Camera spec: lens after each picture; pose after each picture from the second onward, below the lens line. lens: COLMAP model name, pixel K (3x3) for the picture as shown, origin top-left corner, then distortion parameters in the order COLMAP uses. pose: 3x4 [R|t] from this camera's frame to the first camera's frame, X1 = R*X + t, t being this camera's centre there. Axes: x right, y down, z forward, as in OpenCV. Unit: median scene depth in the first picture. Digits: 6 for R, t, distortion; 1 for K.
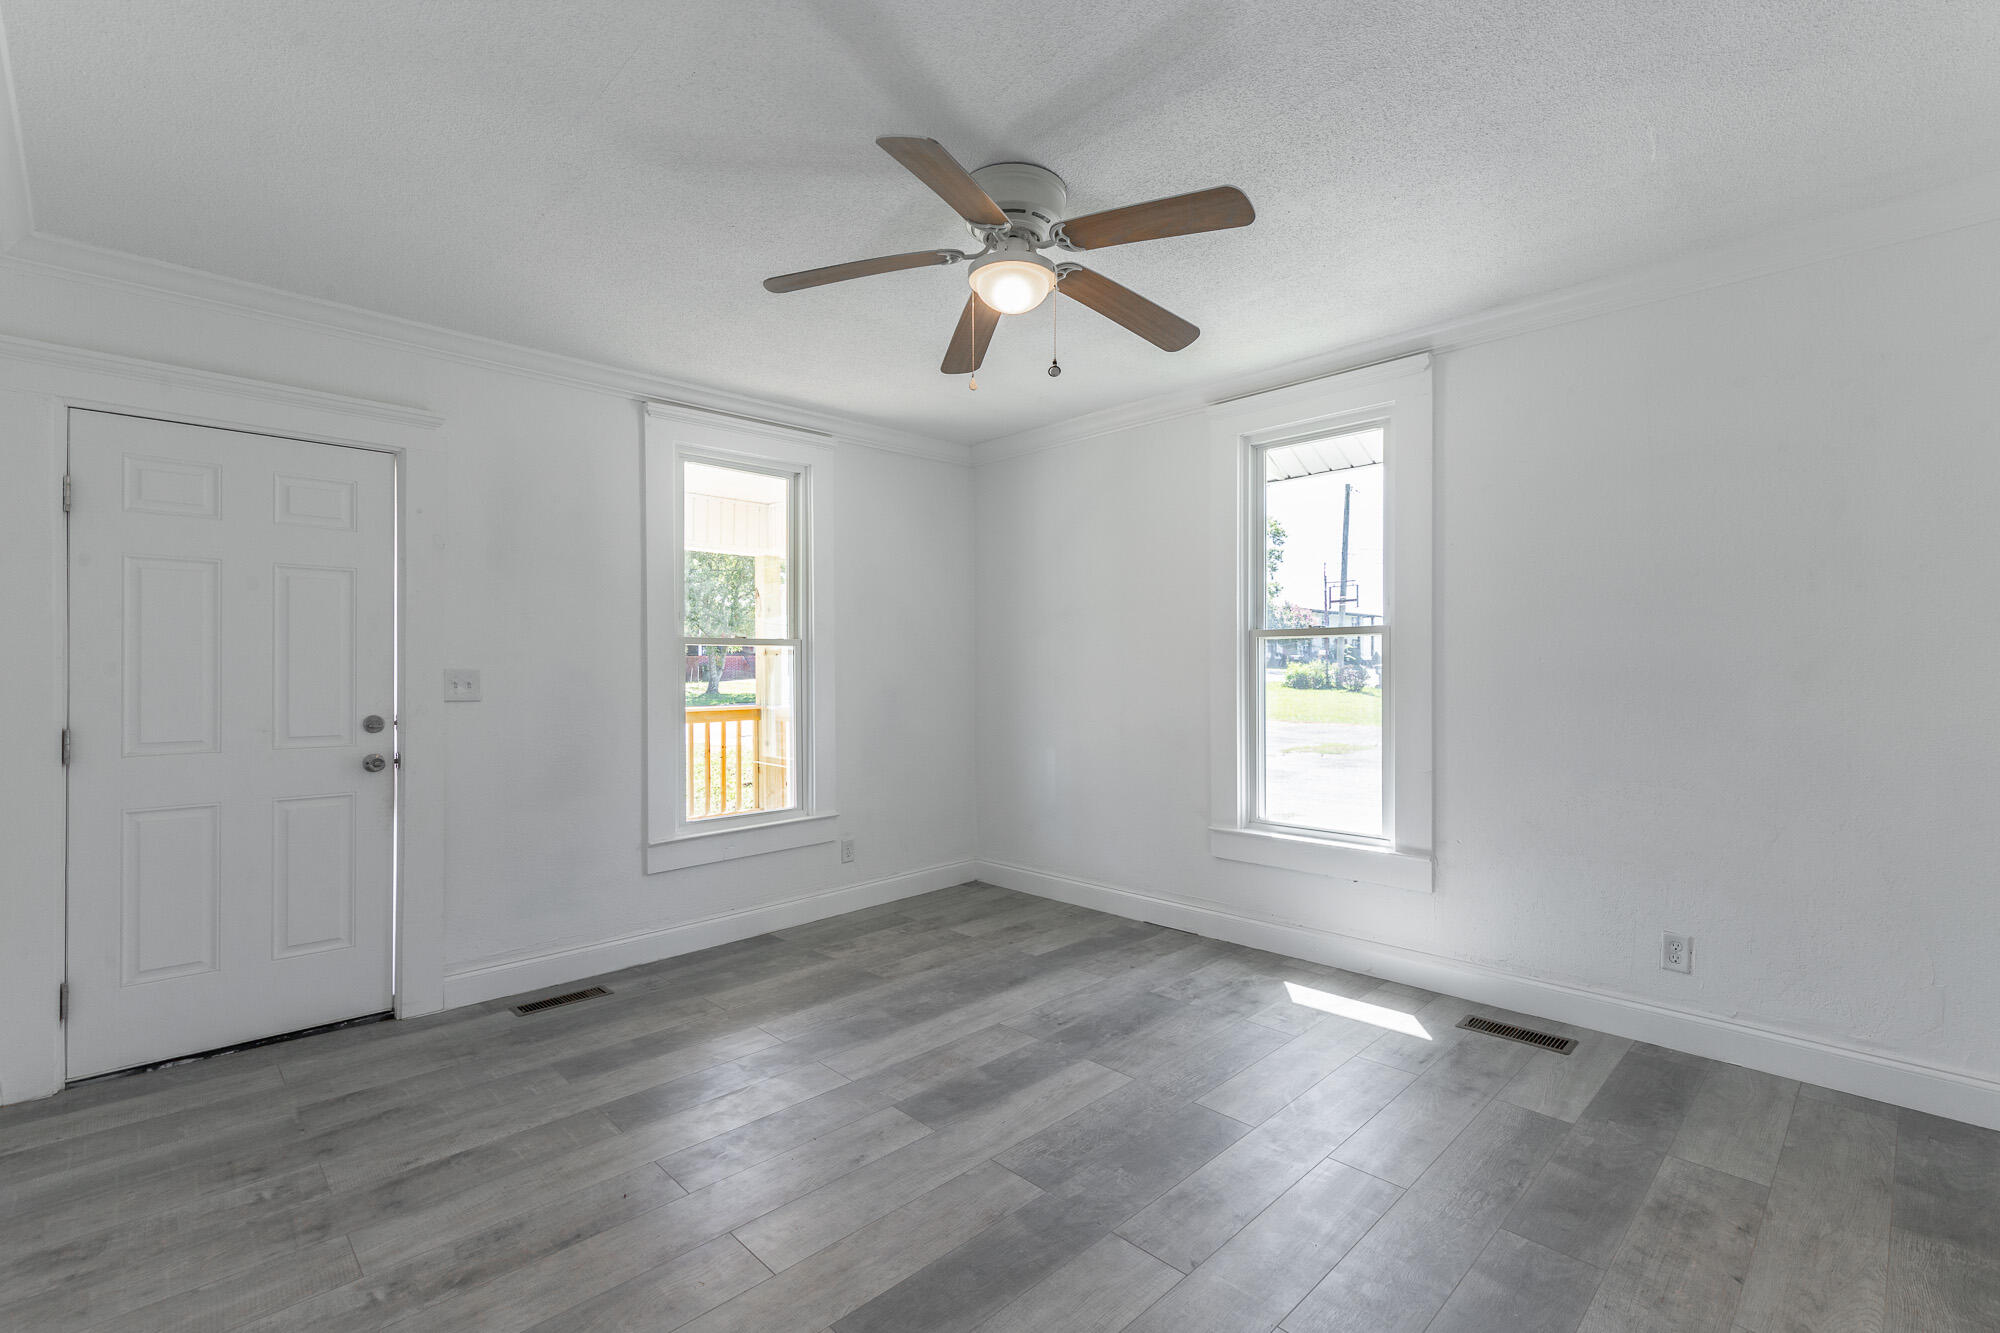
lens RADIAL K [[906.7, 0, 1038.2], [0, 906.7, 665.0], [0, 0, 1]] dist [0.011937, 0.000037]
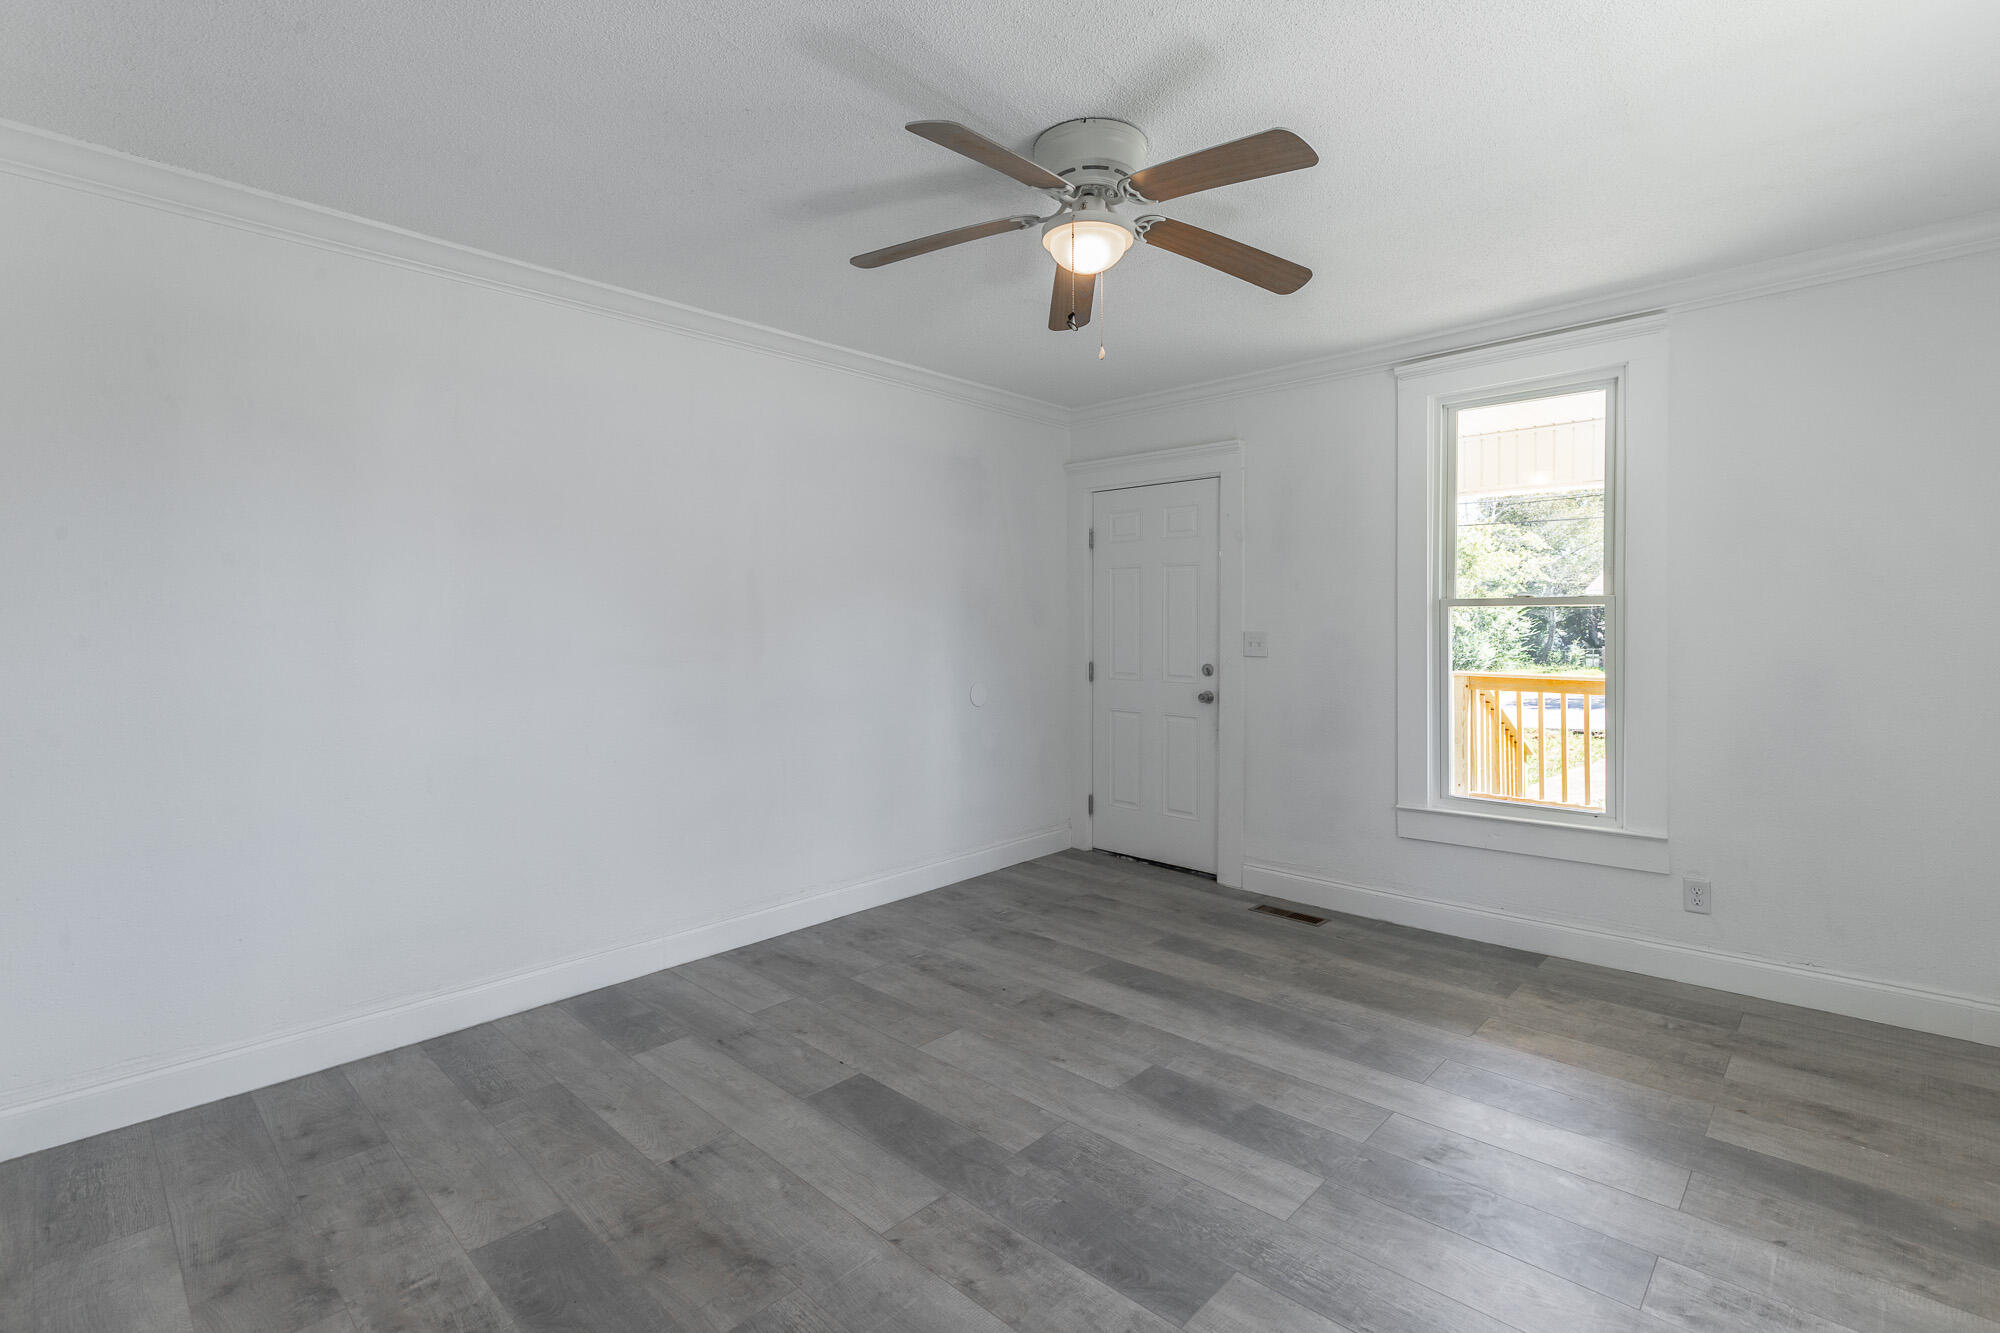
lens RADIAL K [[913.0, 0, 997.4], [0, 913.0, 623.8], [0, 0, 1]] dist [0.010886, -0.000210]
pose [[0.013811, 0.001138, -0.999904, 0.697111], [0.004509, 0.999989, 0.001201, -0.010617], [0.999894, -0.004525, 0.013806, 0.653176]]
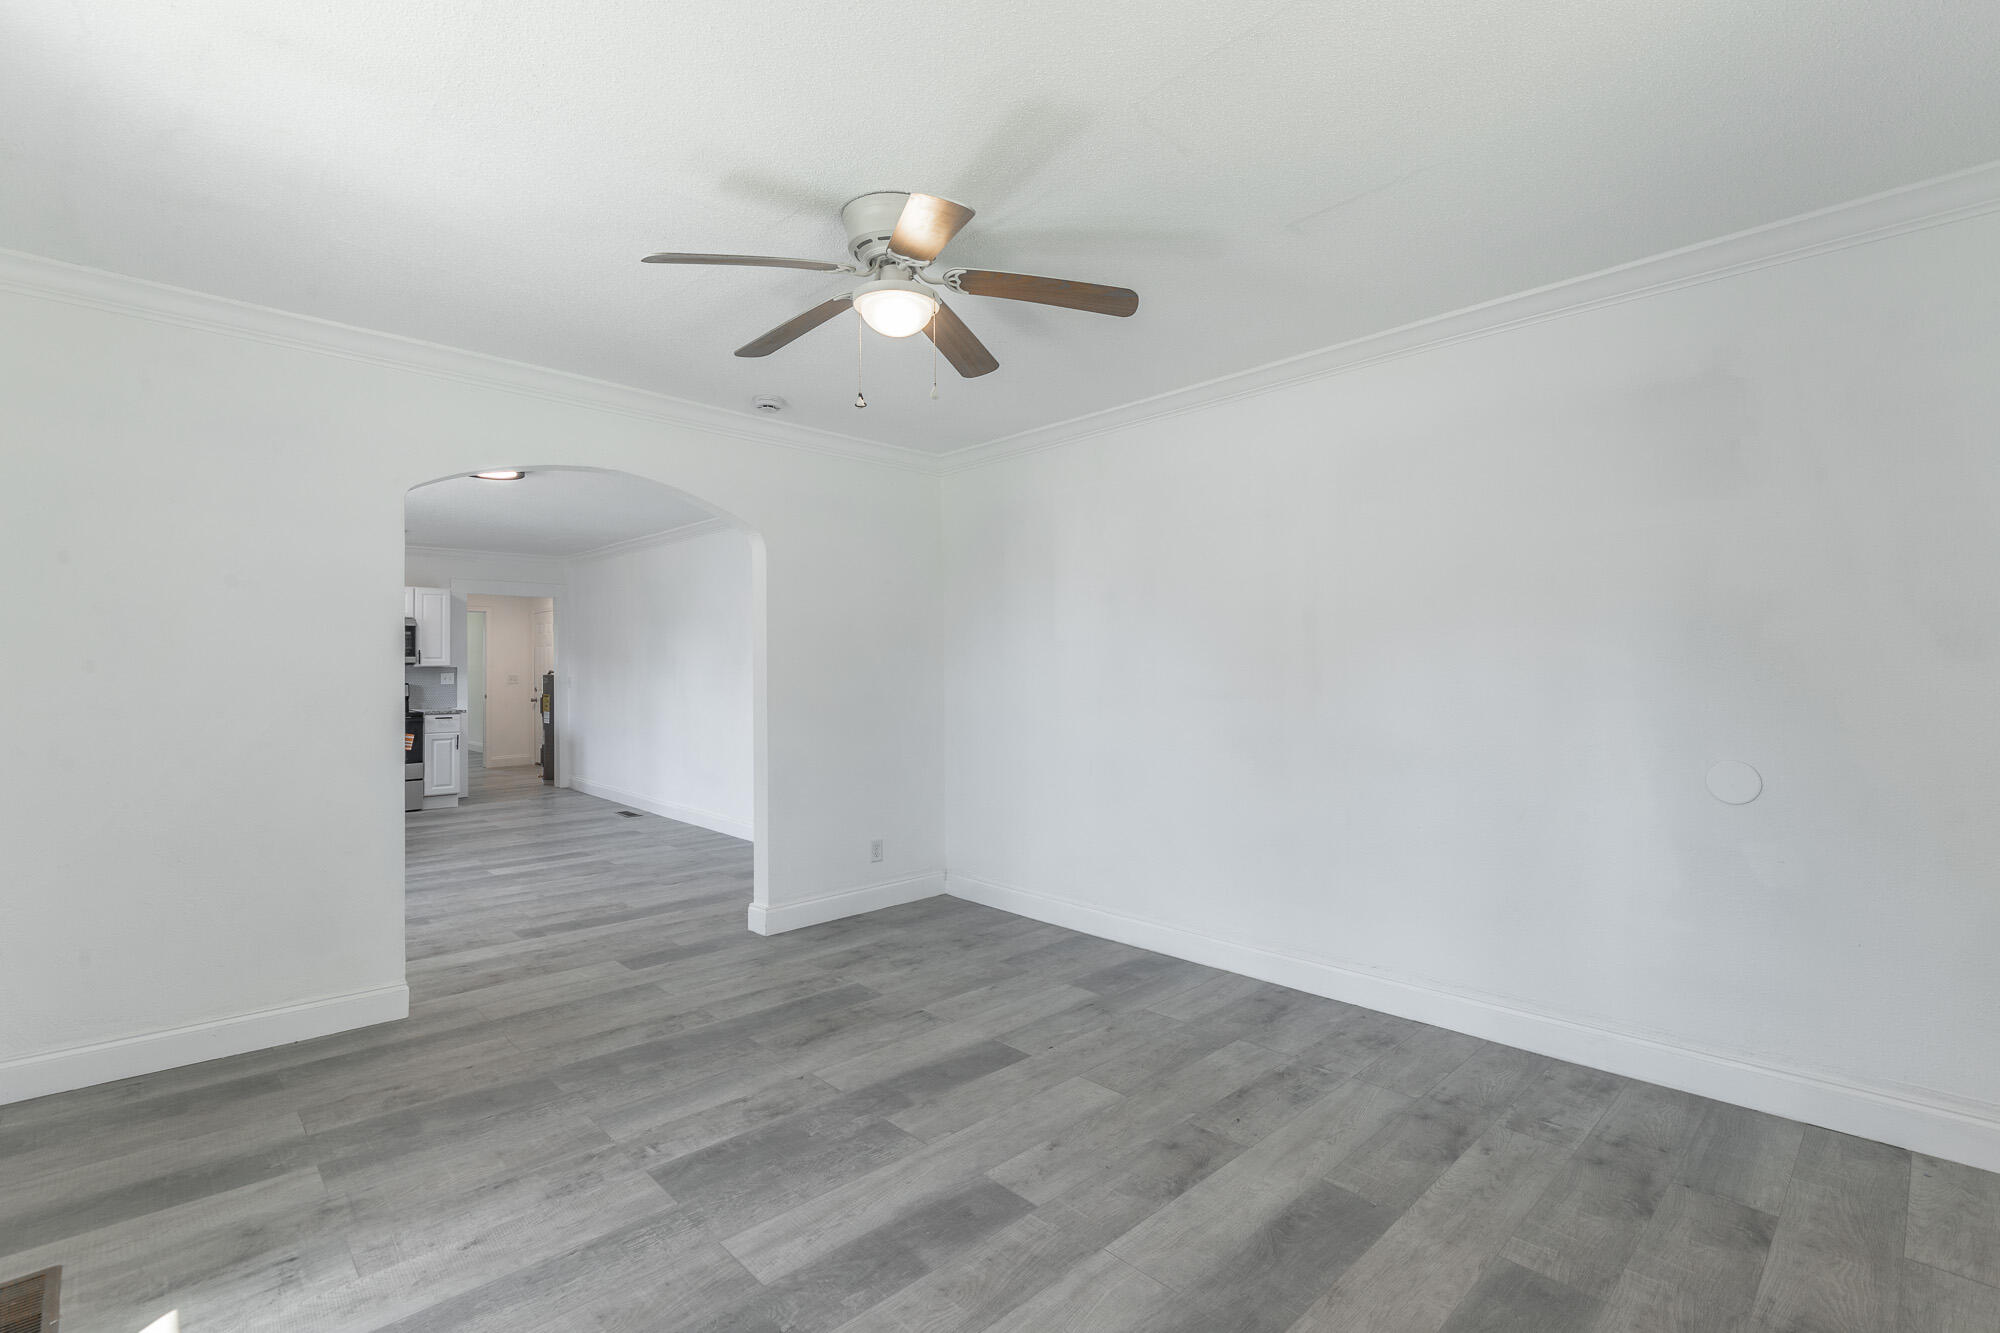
lens RADIAL K [[906.0, 0, 1010.1], [0, 906.0, 669.8], [0, 0, 1]] dist [0.011723, 0.000014]
pose [[-0.999515, 0.012631, 0.028450, -0.132752], [0.012639, 0.999920, 0.000106, -0.005155], [-0.028447, 0.000466, -0.999595, 1.473495]]
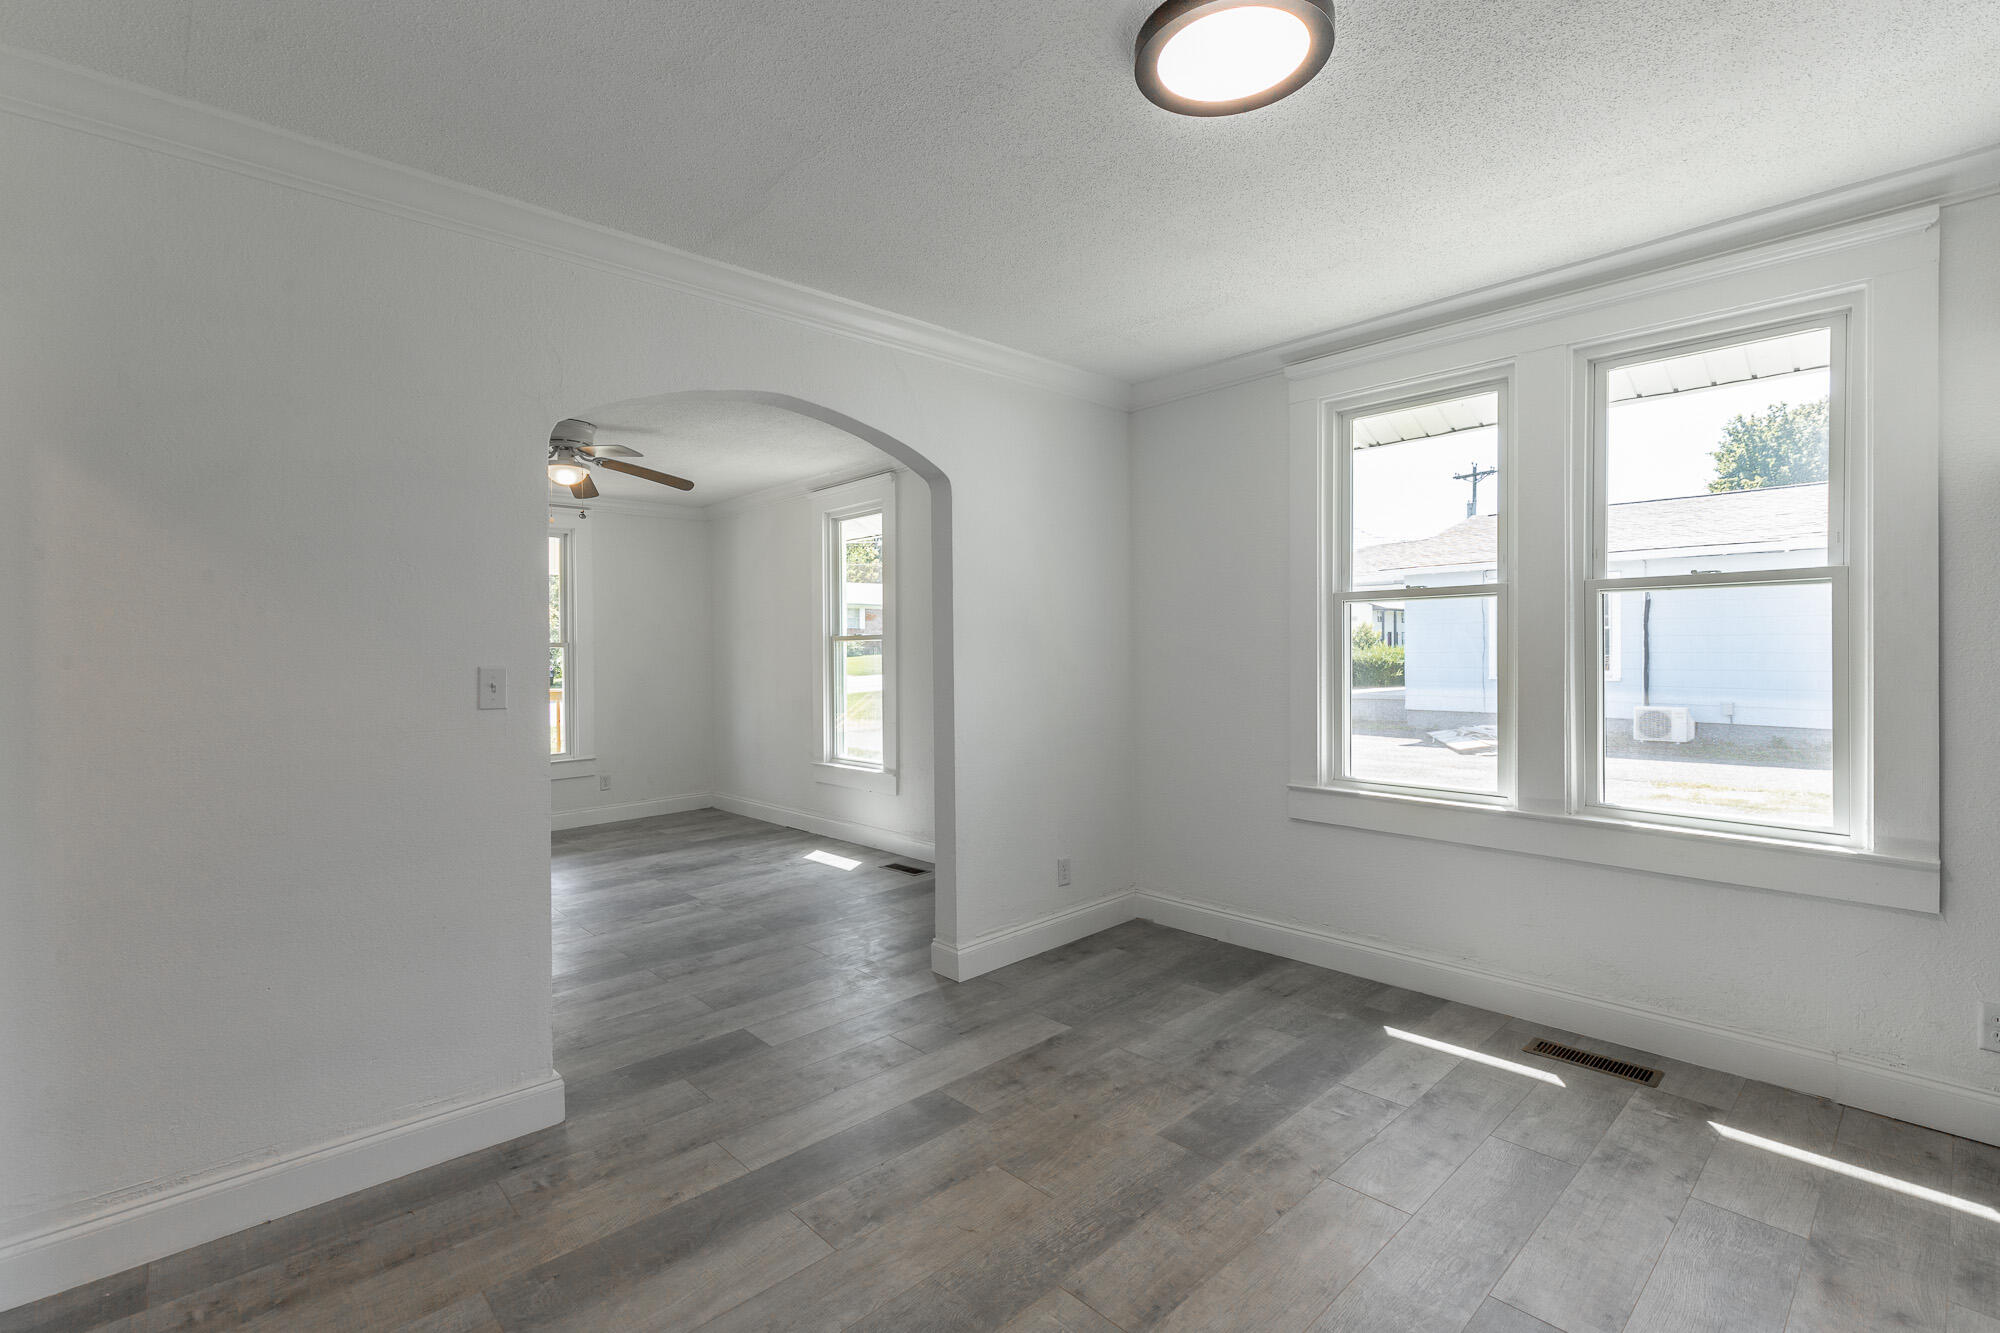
lens RADIAL K [[906.0, 0, 1010.1], [0, 906.0, 669.8], [0, 0, 1]] dist [0.011723, 0.000014]
pose [[0.999550, -0.003767, -0.029760, 0.733087], [0.004445, 0.999731, 0.022746, -0.019470], [0.029666, -0.022868, 0.999298, -0.697641]]
